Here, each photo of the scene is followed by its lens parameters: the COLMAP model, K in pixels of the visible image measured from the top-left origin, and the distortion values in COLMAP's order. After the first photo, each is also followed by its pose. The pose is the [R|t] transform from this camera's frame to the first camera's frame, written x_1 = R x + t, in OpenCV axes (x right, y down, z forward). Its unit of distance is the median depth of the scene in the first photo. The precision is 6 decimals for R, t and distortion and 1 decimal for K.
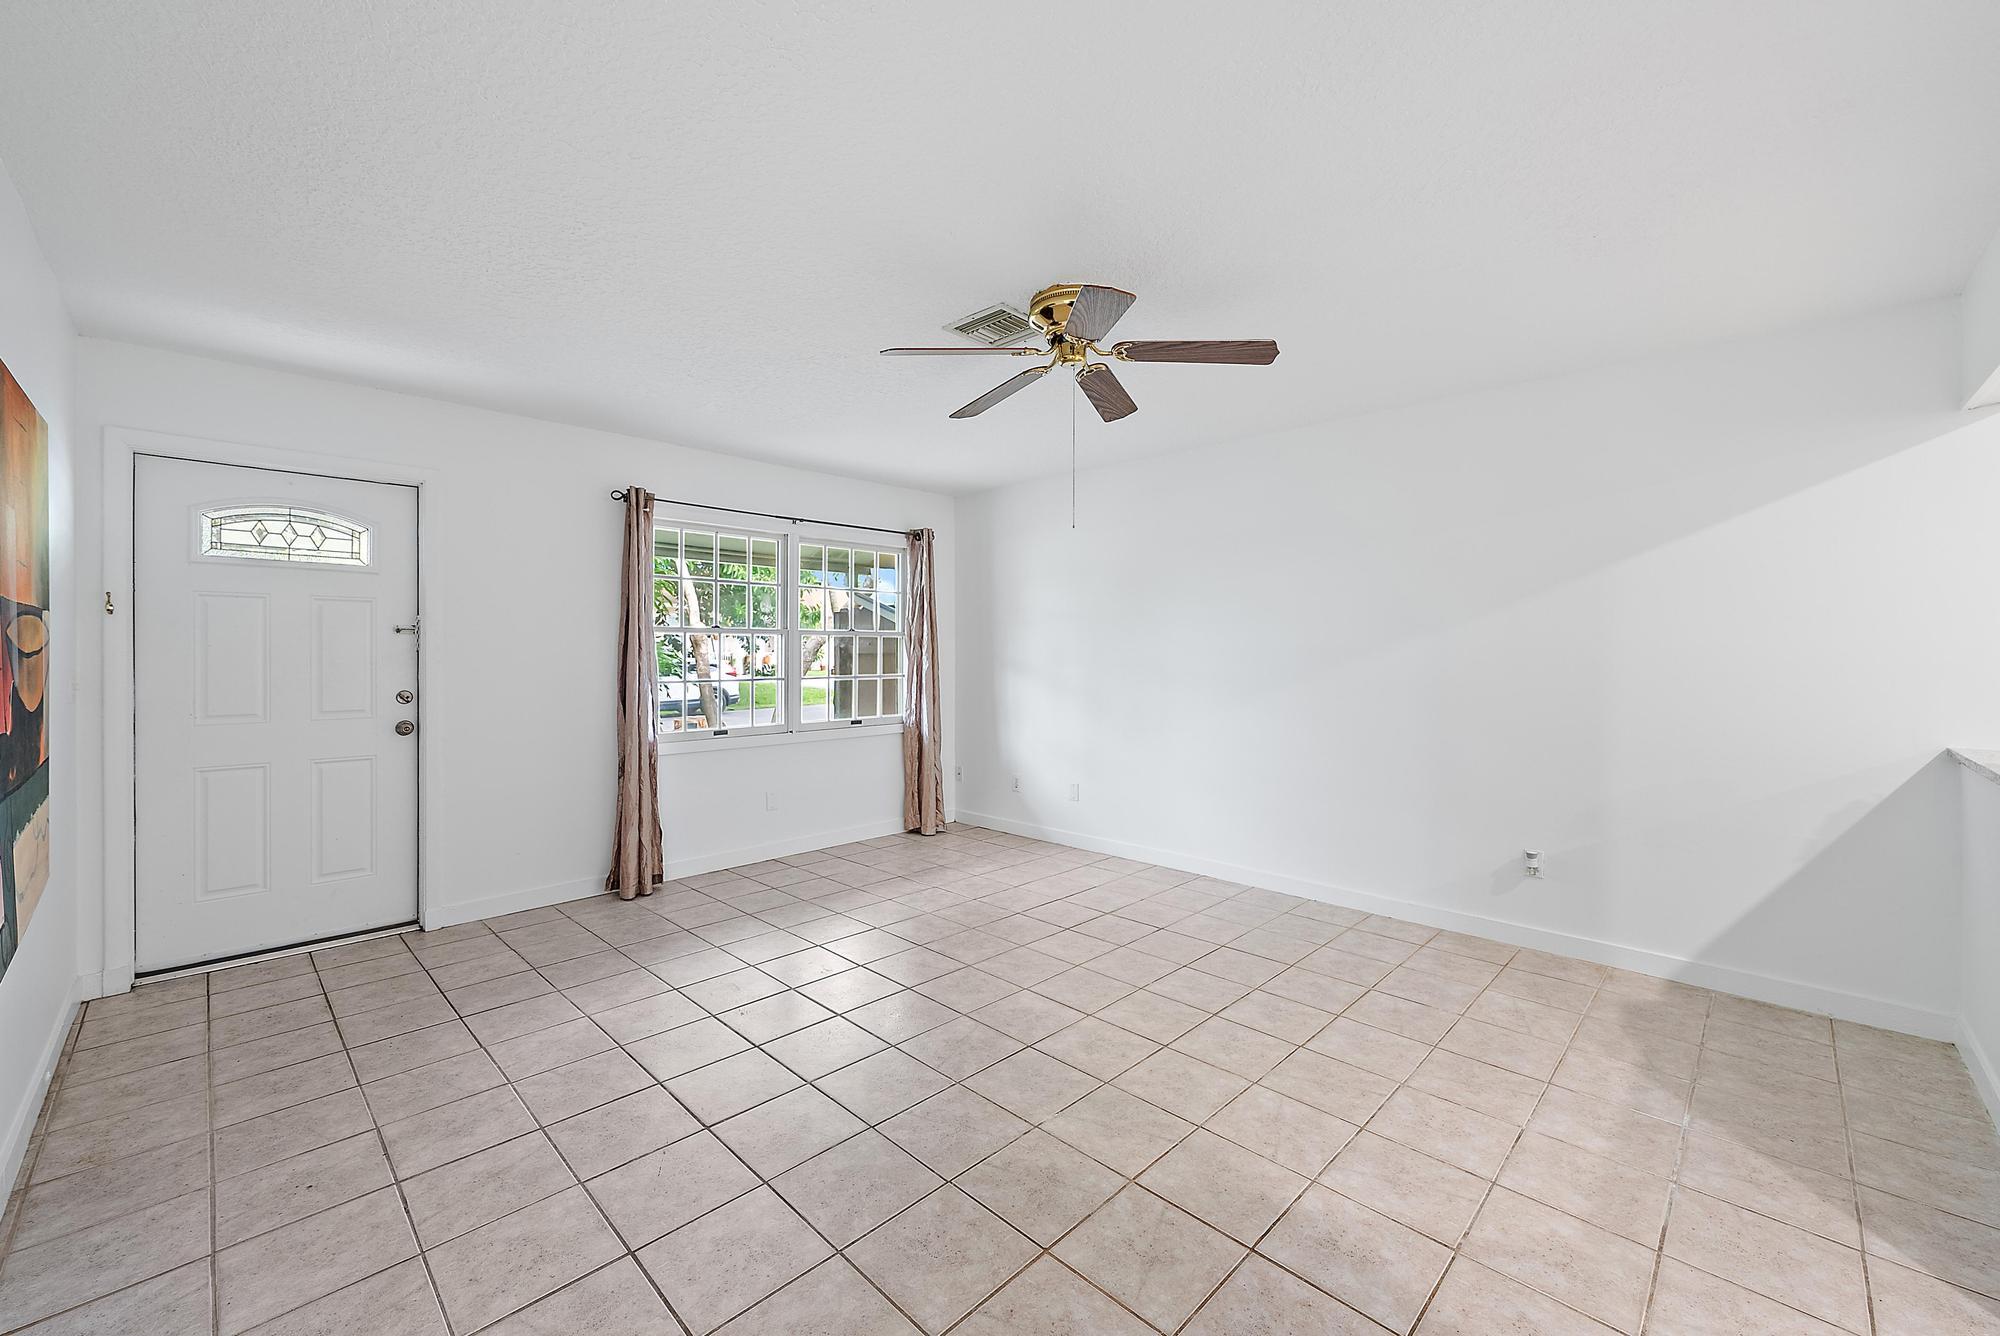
lens RADIAL K [[801.4, 0, 1007.6], [0, 801.4, 652.0], [0, 0, 1]] dist [0.000506, -0.000007]
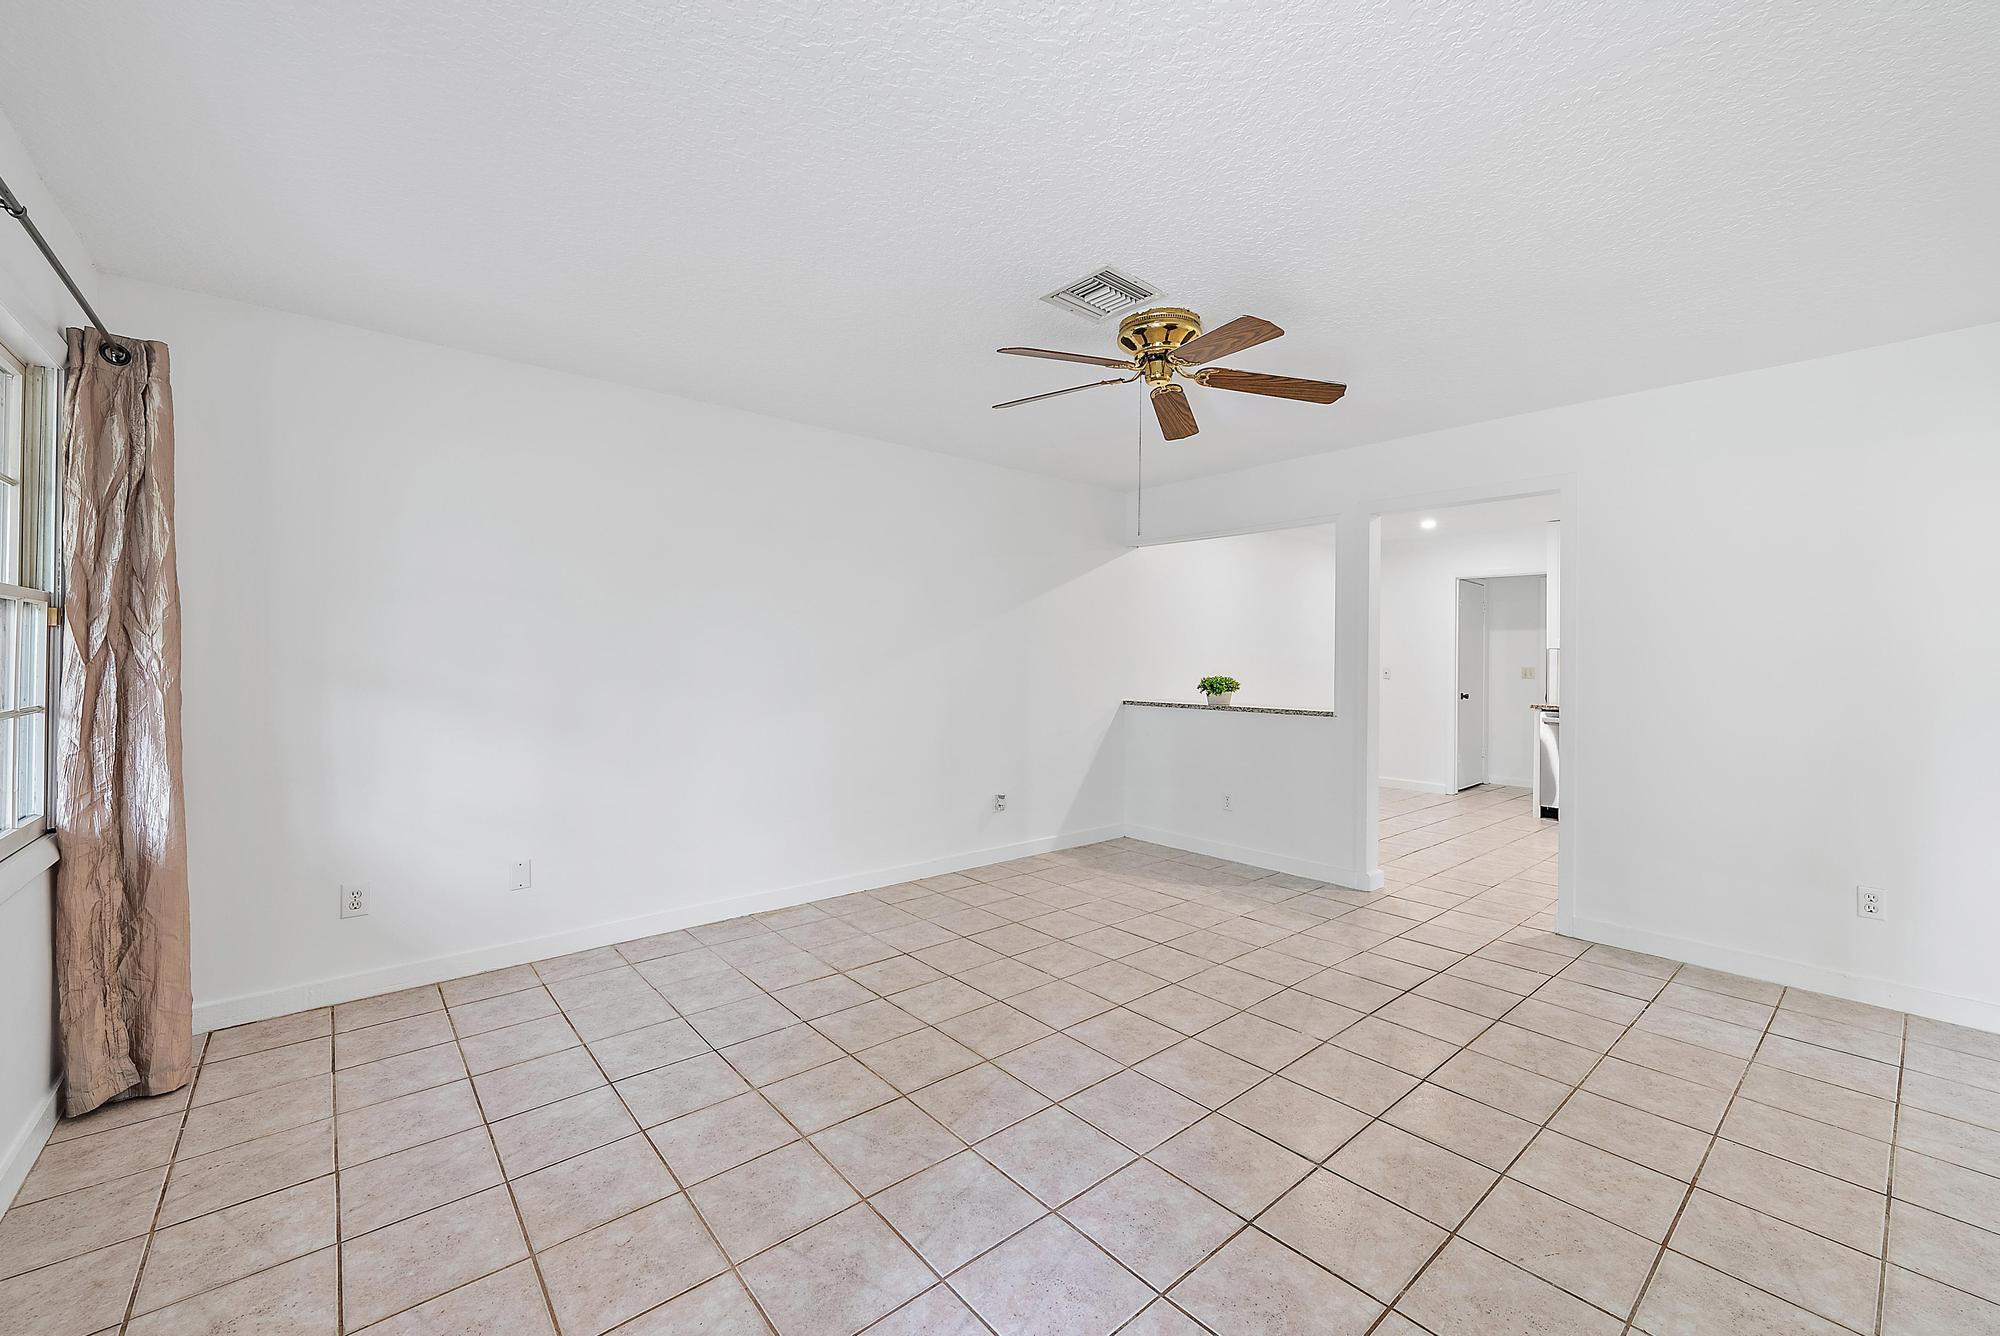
lens RADIAL K [[801.4, 0, 1007.6], [0, 801.4, 652.0], [0, 0, 1]] dist [0.000506, -0.000007]
pose [[0.083641, 0.005878, 0.996479, -0.808199], [-0.004865, 0.999973, -0.005490, 0.004320], [-0.996484, -0.004389, 0.083667, 0.913253]]
